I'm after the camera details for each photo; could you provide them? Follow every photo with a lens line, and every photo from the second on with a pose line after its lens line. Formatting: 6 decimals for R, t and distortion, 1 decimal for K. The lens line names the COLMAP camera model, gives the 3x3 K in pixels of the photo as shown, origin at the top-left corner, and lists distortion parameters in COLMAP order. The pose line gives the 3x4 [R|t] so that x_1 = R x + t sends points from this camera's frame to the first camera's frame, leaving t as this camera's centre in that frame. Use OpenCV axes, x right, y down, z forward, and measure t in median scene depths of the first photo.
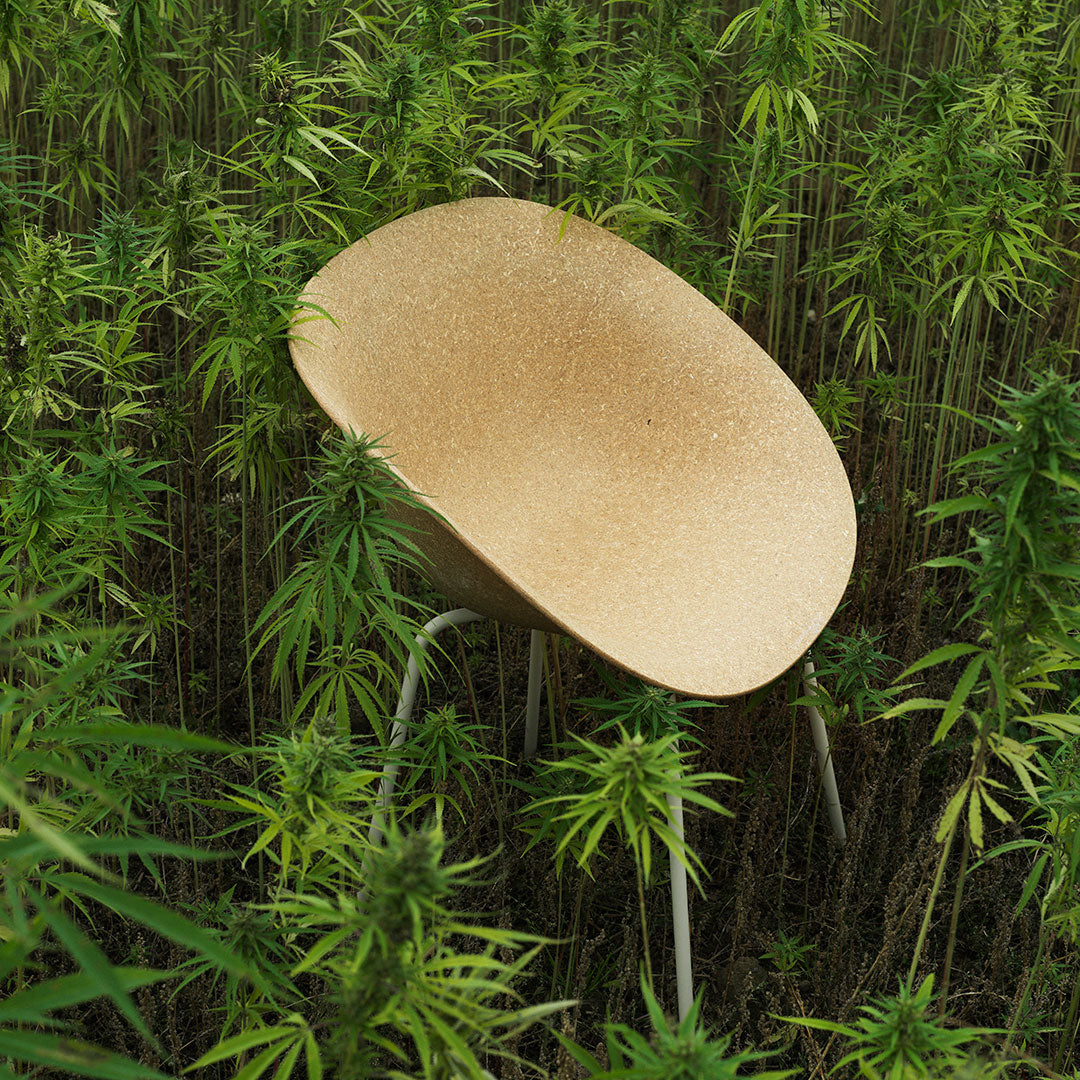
lens RADIAL K [[2320.9, 0, 540.0], [0, 2320.9, 540.0], [0, 0, 1]] dist [0.002713, -0.029639]
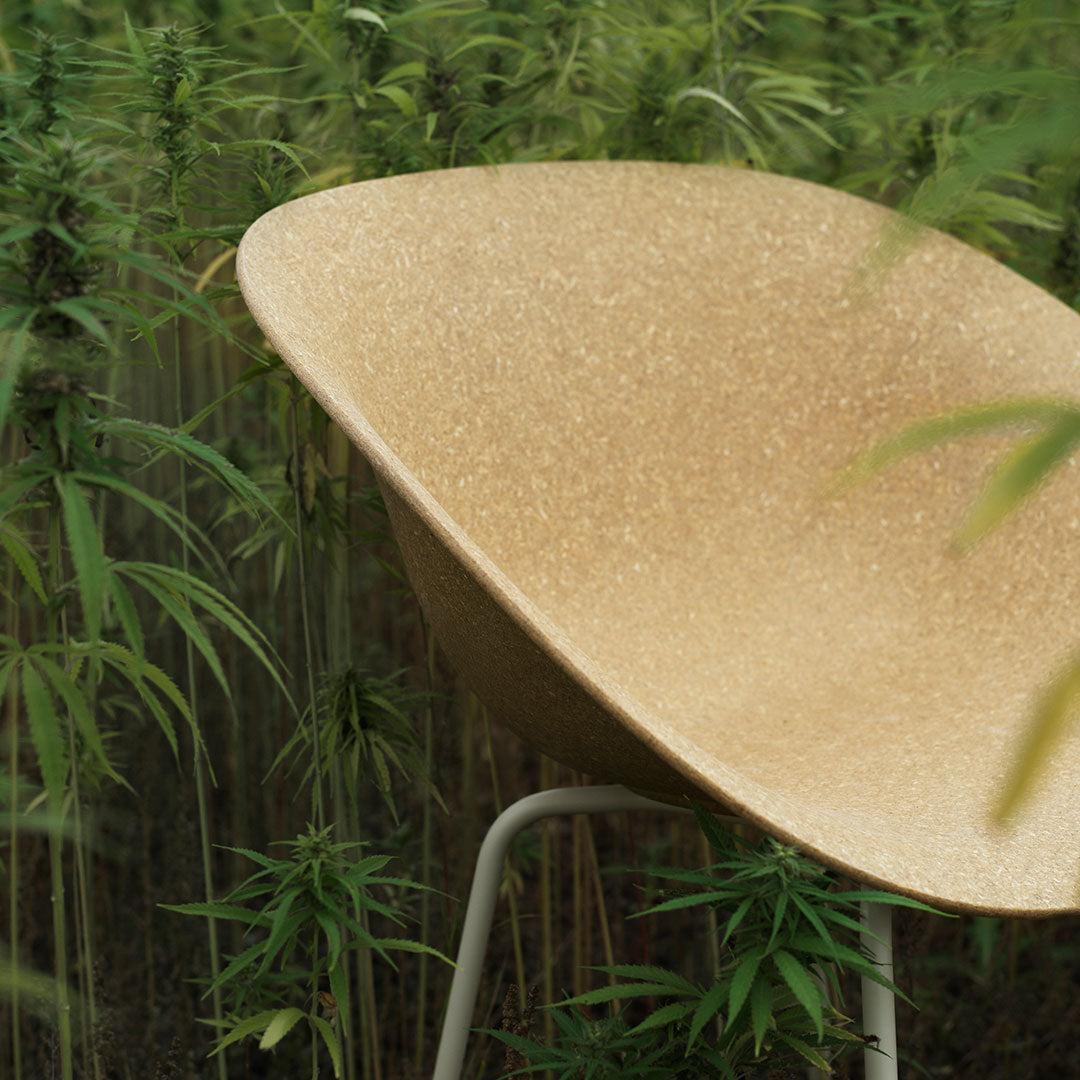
lens RADIAL K [[2320.9, 0, 540.0], [0, 2320.9, 540.0], [0, 0, 1]] dist [0.002713, -0.029639]
pose [[0.942697, 0.025275, -0.332692, 0.133127], [-0.117540, 0.958361, -0.260247, 0.111858], [0.312261, 0.284439, 0.906415, 0.454158]]
